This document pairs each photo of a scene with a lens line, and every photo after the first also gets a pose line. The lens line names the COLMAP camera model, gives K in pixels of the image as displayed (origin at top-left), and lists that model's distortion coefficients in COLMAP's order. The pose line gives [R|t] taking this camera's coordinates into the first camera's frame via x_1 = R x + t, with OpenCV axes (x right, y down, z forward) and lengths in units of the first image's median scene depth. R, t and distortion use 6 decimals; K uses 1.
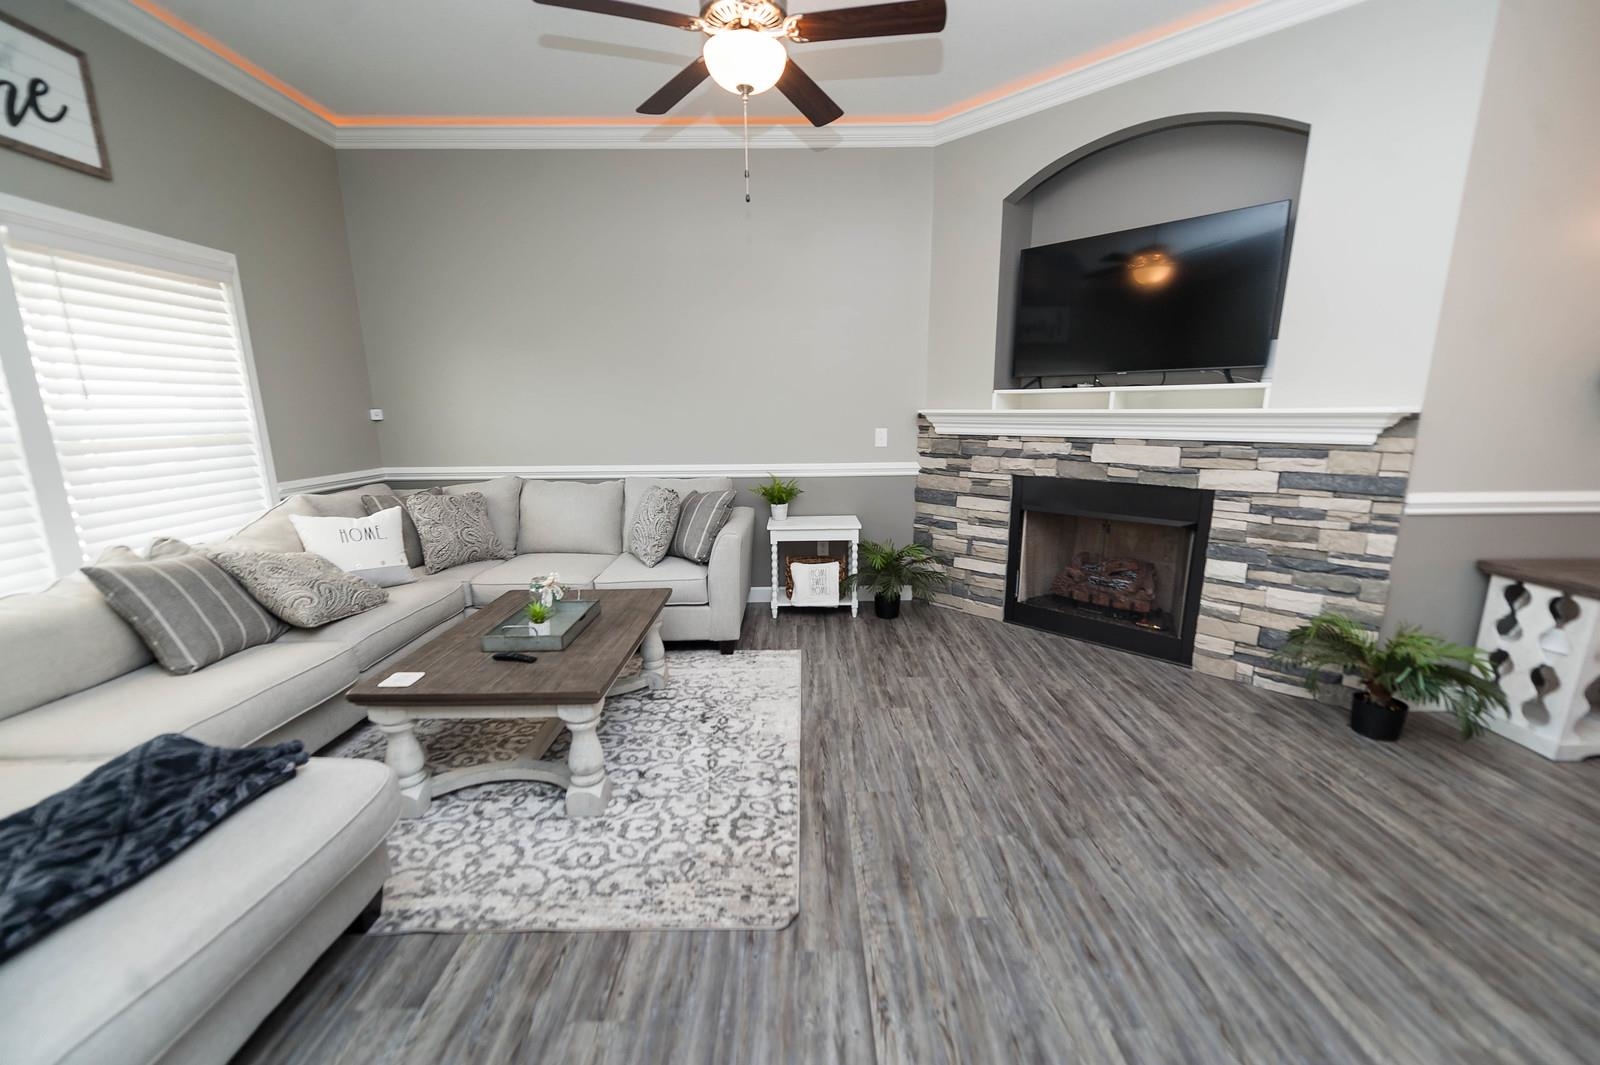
lens RADIAL K [[624.9, 0, 804.1], [0, 624.9, 534.1], [0, 0, 1]] dist [0.017037, -0.005522]
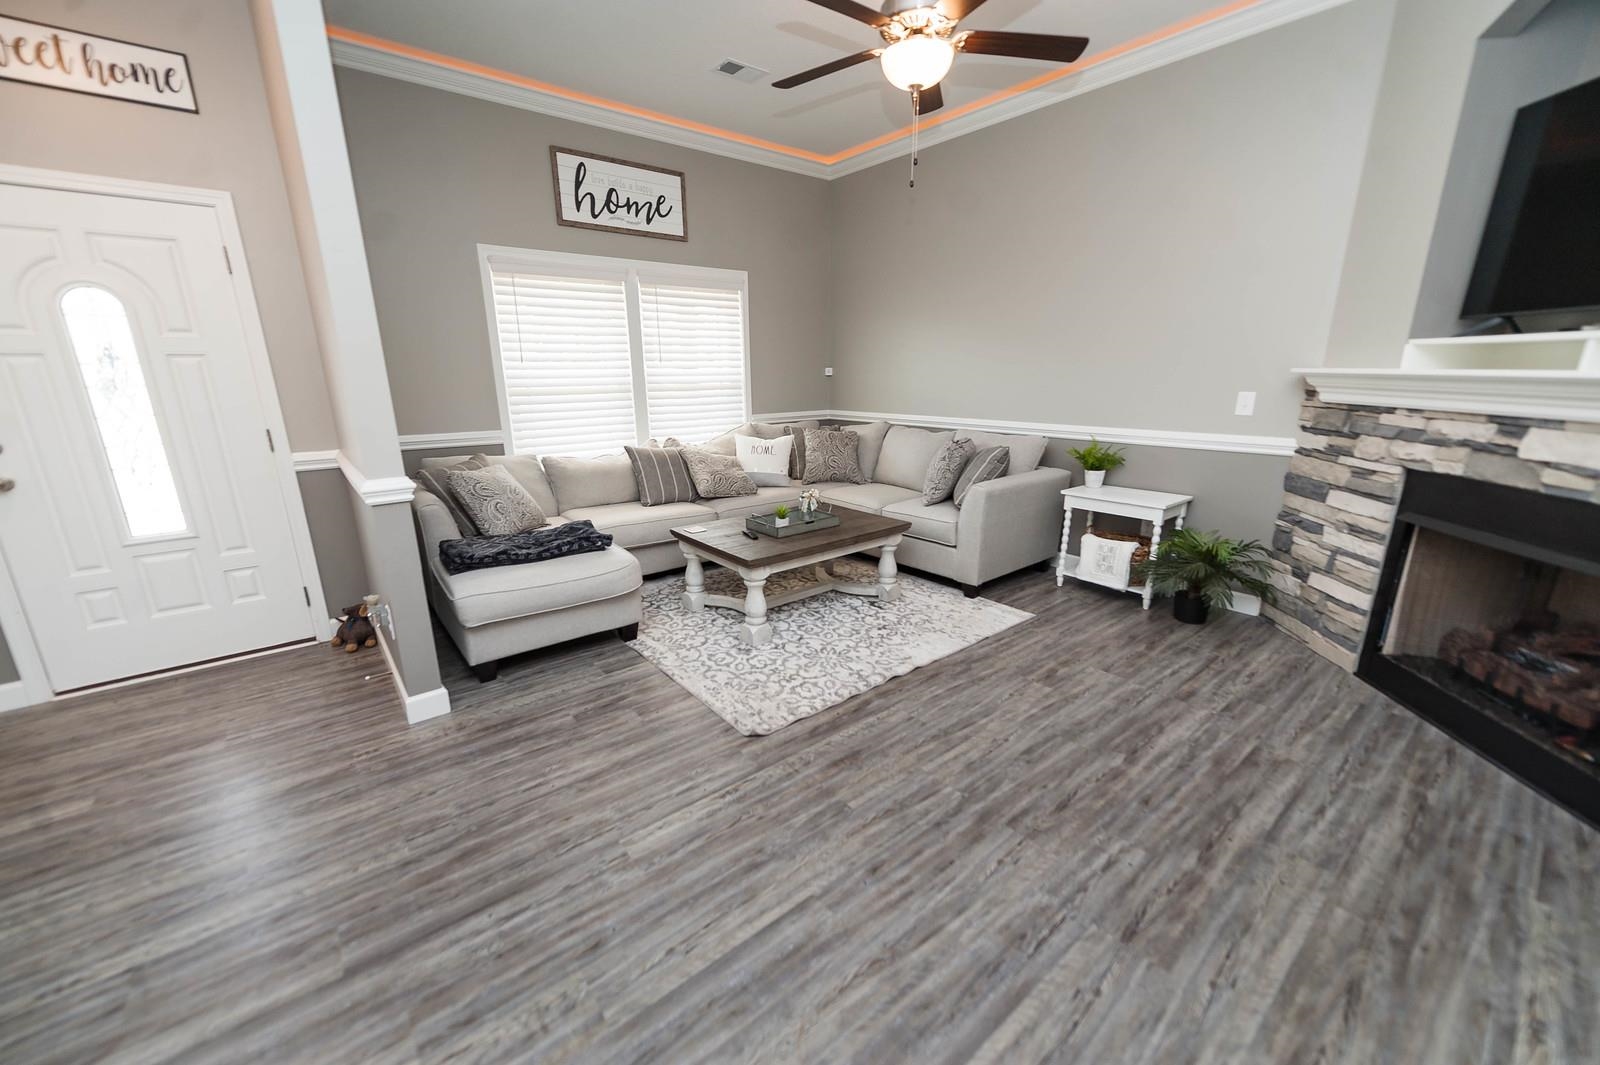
lens RADIAL K [[624.9, 0, 804.1], [0, 624.9, 534.1], [0, 0, 1]] dist [0.017037, -0.005522]
pose [[0.629794, 0.202614, -0.749871, 0.489090], [-0.152090, 0.978860, 0.136751, -0.020339], [0.761727, 0.027923, 0.647296, 0.075183]]
